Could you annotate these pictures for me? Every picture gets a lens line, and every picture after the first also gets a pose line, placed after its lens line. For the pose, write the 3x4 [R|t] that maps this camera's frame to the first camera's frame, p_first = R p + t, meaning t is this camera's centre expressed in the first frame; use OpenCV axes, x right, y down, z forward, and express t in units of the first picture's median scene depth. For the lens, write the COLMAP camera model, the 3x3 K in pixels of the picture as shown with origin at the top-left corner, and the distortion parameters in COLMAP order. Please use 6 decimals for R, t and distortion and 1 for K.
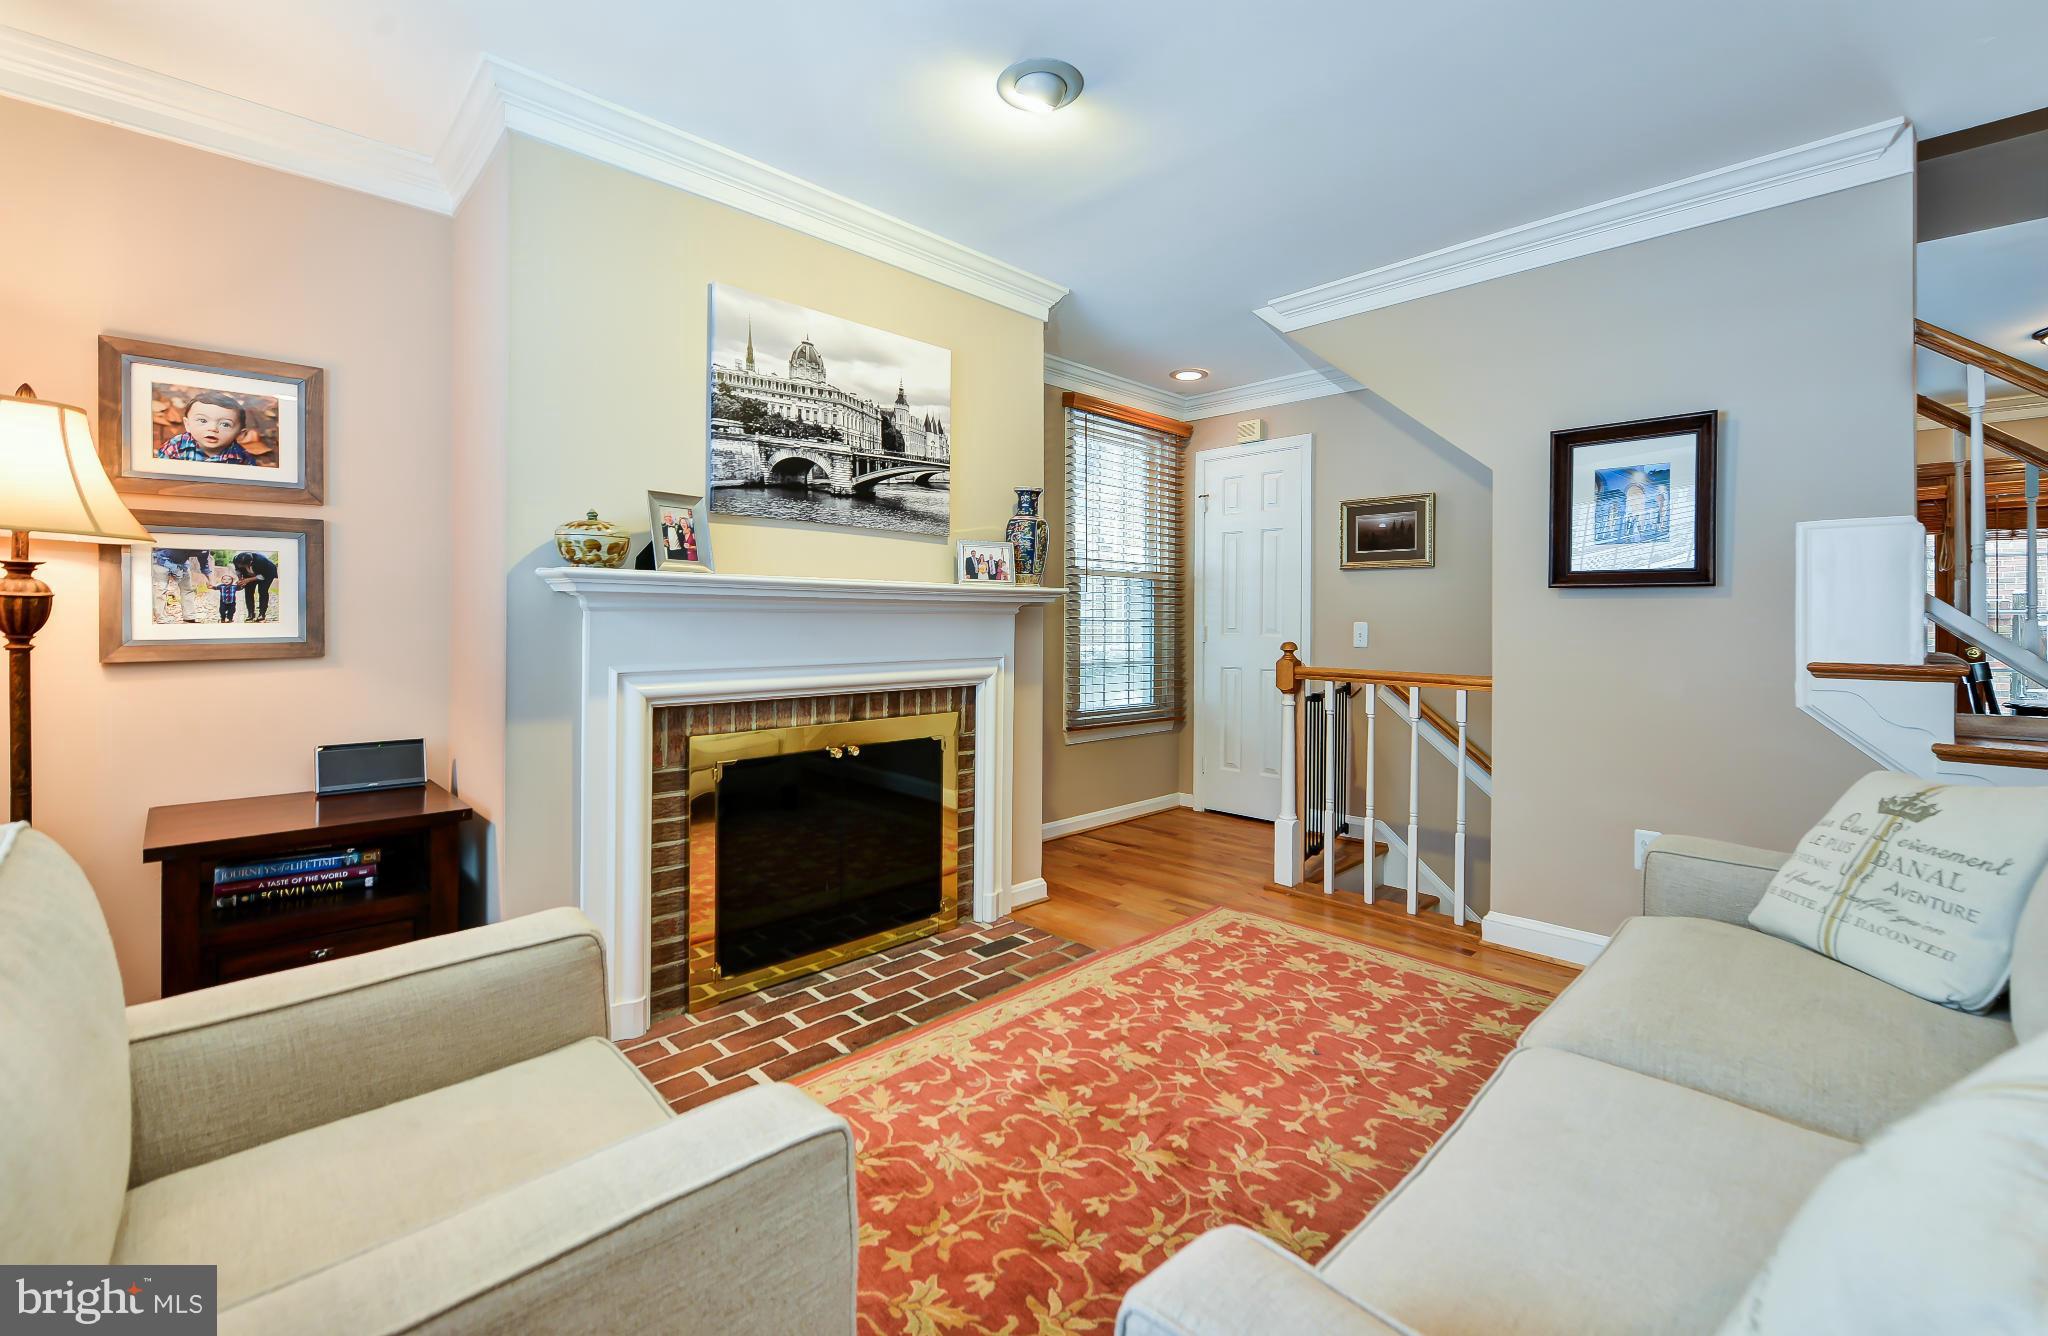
lens RADIAL K [[859.6, 0, 1024.9], [0, 859.6, 623.7], [0, 0, 1]] dist [-0.008947, -0.000863]
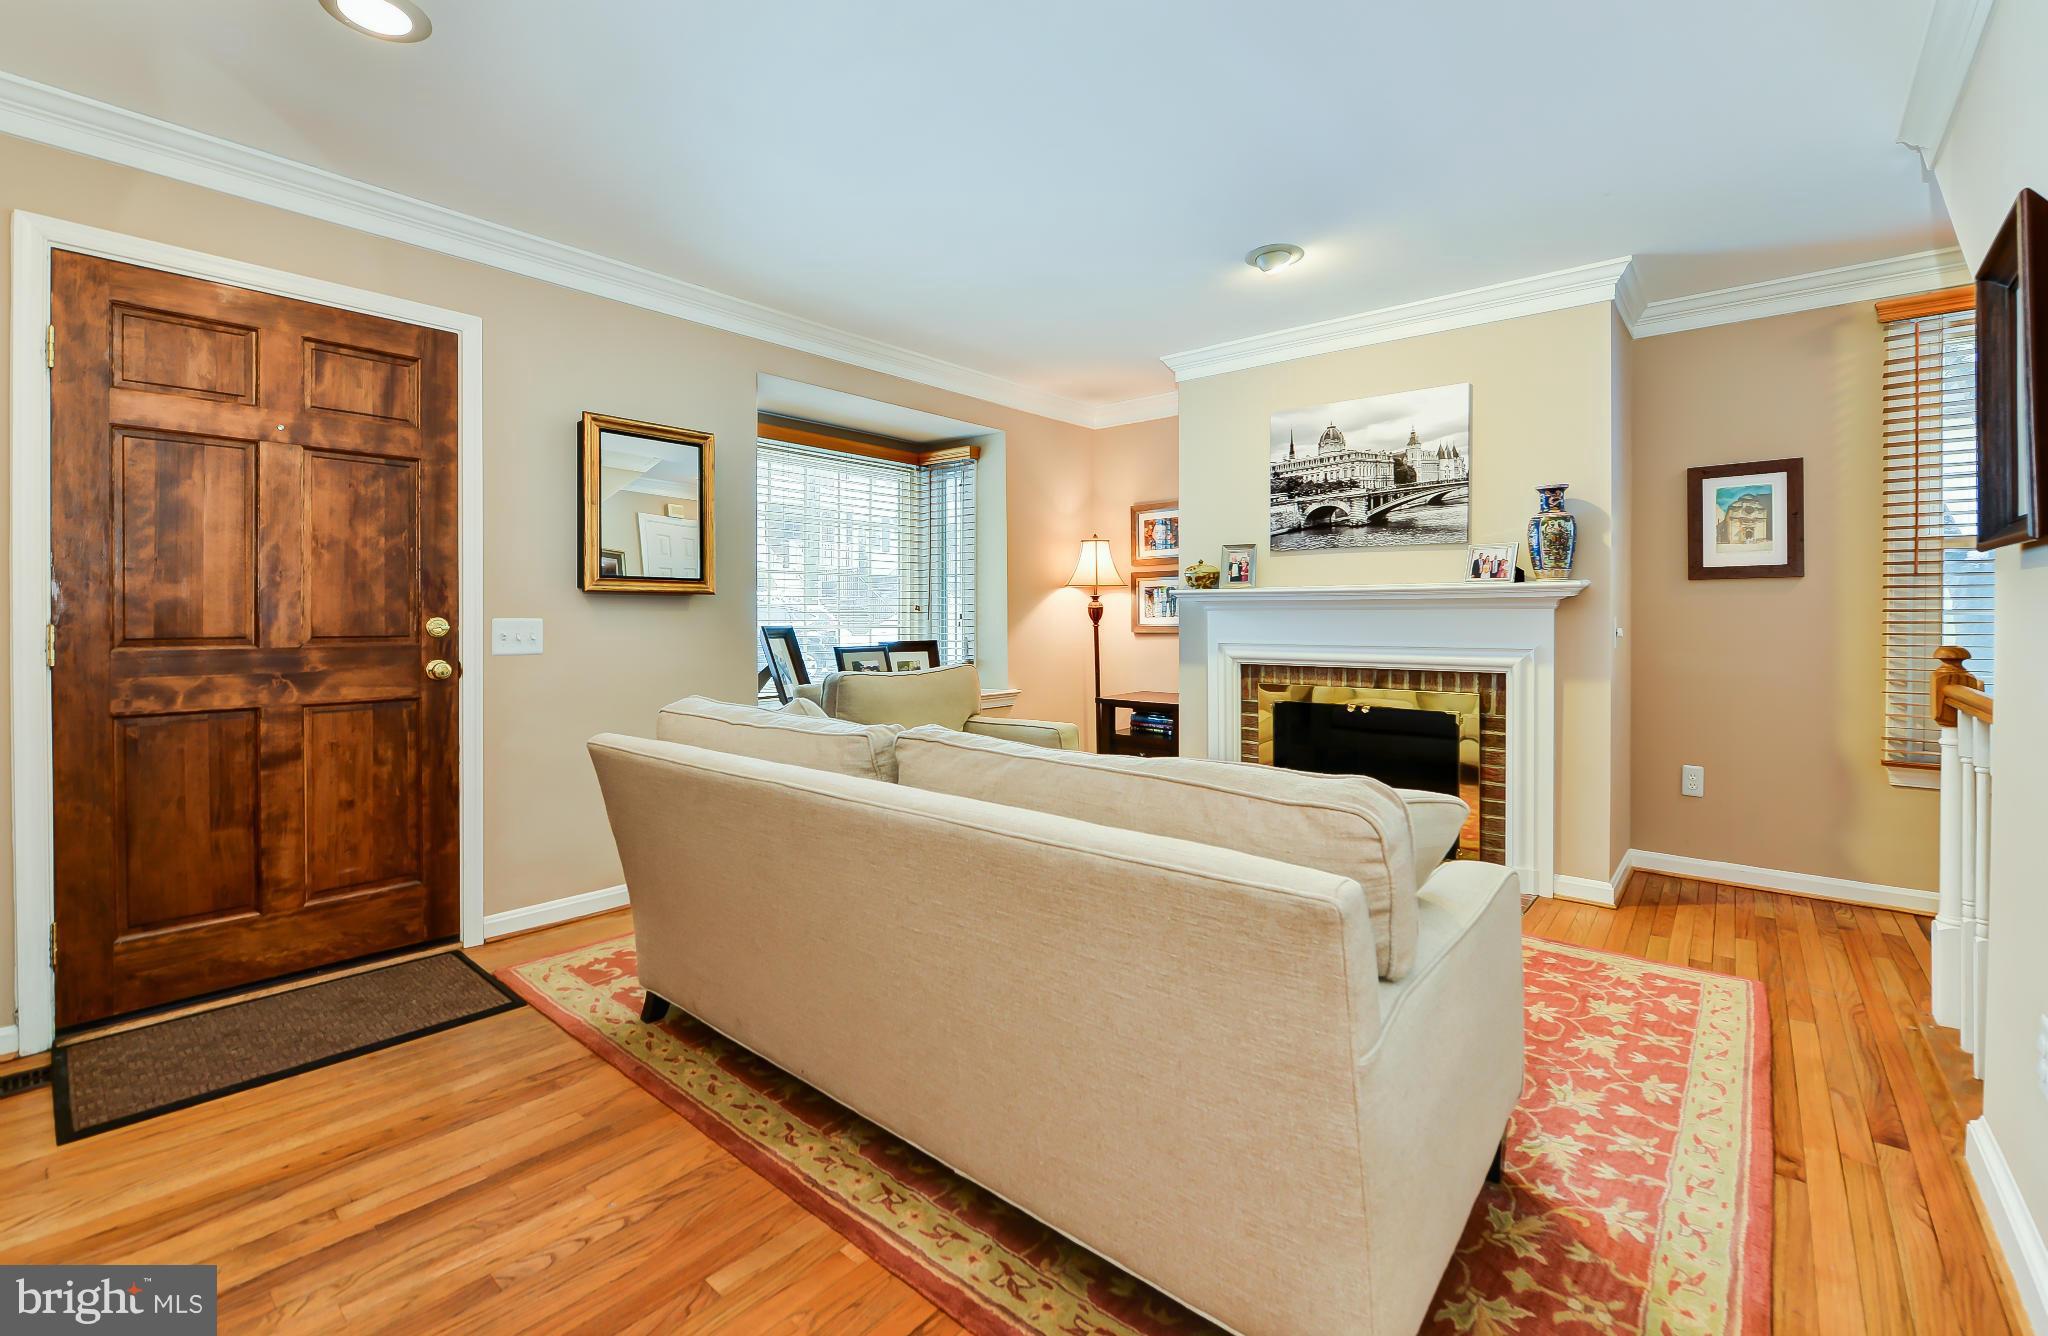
lens RADIAL K [[860.2, 0, 1030.8], [0, 860.2, 620.7], [0, 0, 1]] dist [-0.010998, -0.000603]
pose [[0.097011, 0.002016, -0.995281, 1.182152], [-0.003004, 0.999994, 0.001733, 0.005003], [0.995279, 0.002822, 0.097016, 0.347932]]
